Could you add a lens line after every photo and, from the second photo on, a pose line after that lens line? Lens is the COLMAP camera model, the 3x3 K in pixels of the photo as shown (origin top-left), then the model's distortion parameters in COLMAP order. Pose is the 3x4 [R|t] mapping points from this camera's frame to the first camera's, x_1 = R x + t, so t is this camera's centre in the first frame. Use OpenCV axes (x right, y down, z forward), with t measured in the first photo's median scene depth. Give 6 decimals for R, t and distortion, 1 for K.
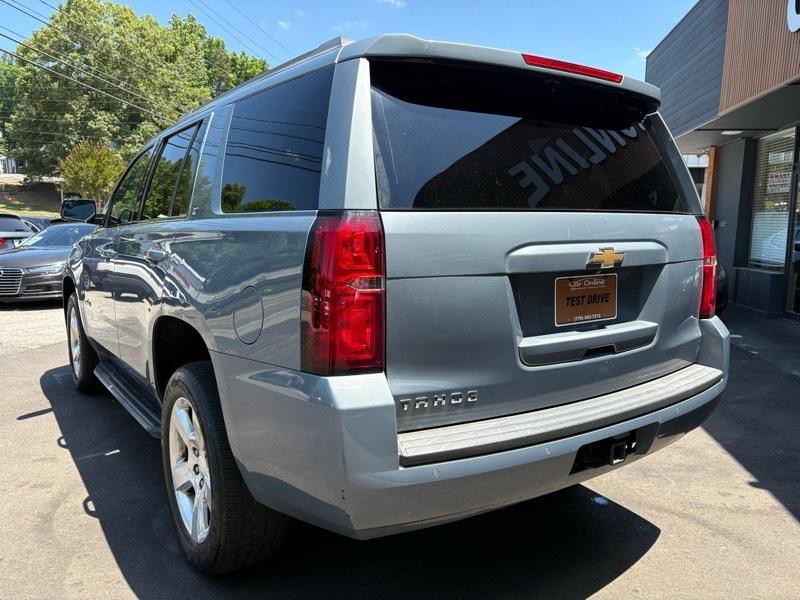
lens RADIAL K [[600.5, 0, 411.0], [0, 600.5, 303.5], [0, 0, 1]] dist [0.096284, -0.121902]
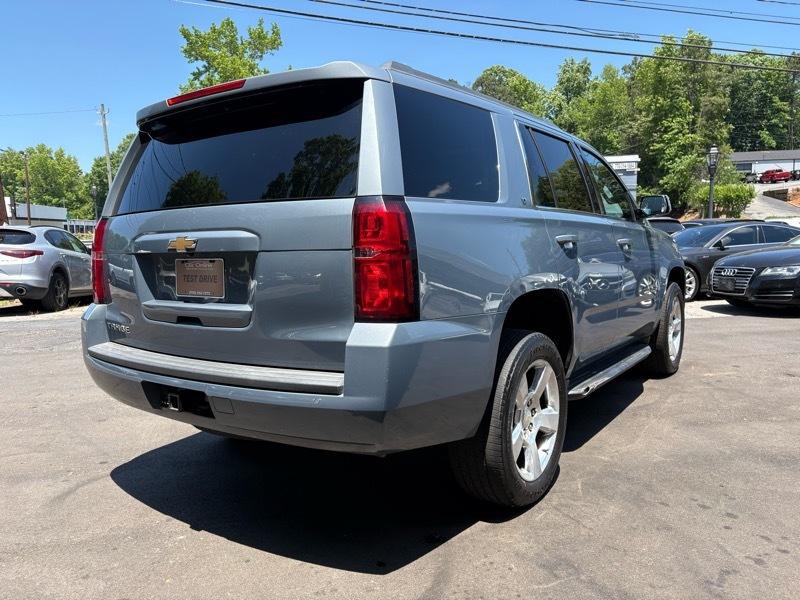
lens RADIAL K [[610.4, 0, 405.4], [0, 610.4, 302.5], [0, 0, 1]] dist [0.013194, -0.003777]
pose [[0.324512, 0.087538, -0.941822, 1.496253], [-0.088188, 0.994171, 0.062018, -0.067814], [0.941762, 0.062932, 0.330340, 0.921902]]
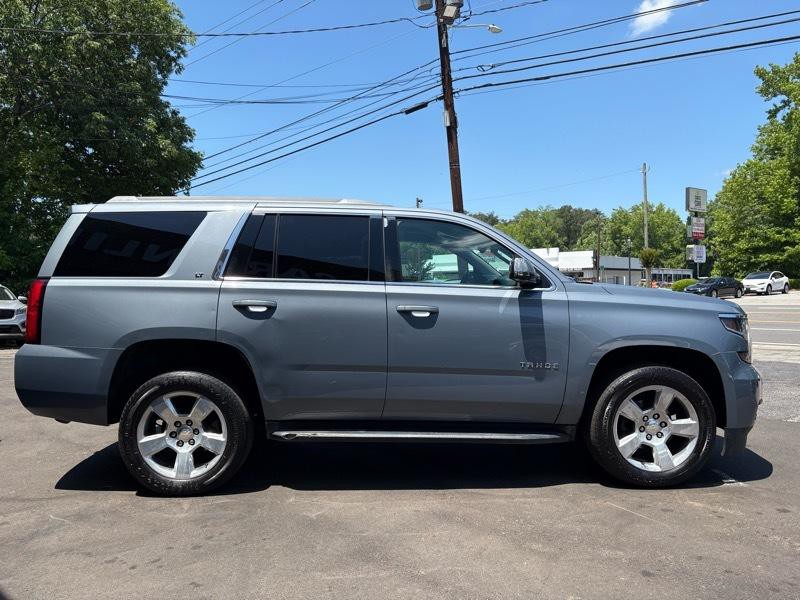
lens RADIAL K [[611.0, 0, 400.0], [0, 611.0, 300.0], [0, 0, 1]] dist [-0.000817, -0.004027]
pose [[-0.560081, 0.006805, -0.828410, 1.479610], [-0.093607, 0.993043, 0.071444, -0.337360], [0.823132, 0.117559, -0.555548, 3.125431]]
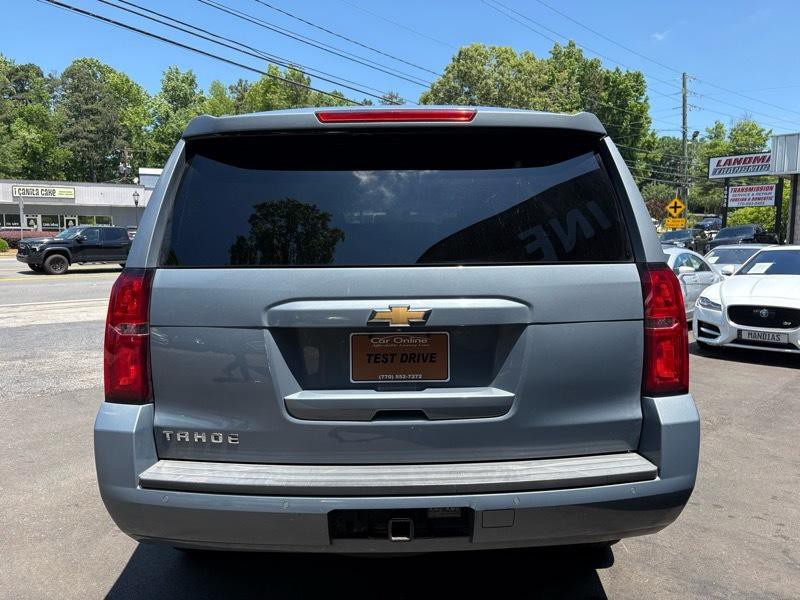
lens RADIAL K [[600.5, 0, 411.0], [0, 600.5, 303.5], [0, 0, 1]] dist [0.096284, -0.121902]
pose [[0.824527, 0.048026, -0.563781, 0.774426], [-0.062871, 0.997998, -0.006934, -0.080146], [0.562319, 0.041162, 0.825895, 0.216883]]
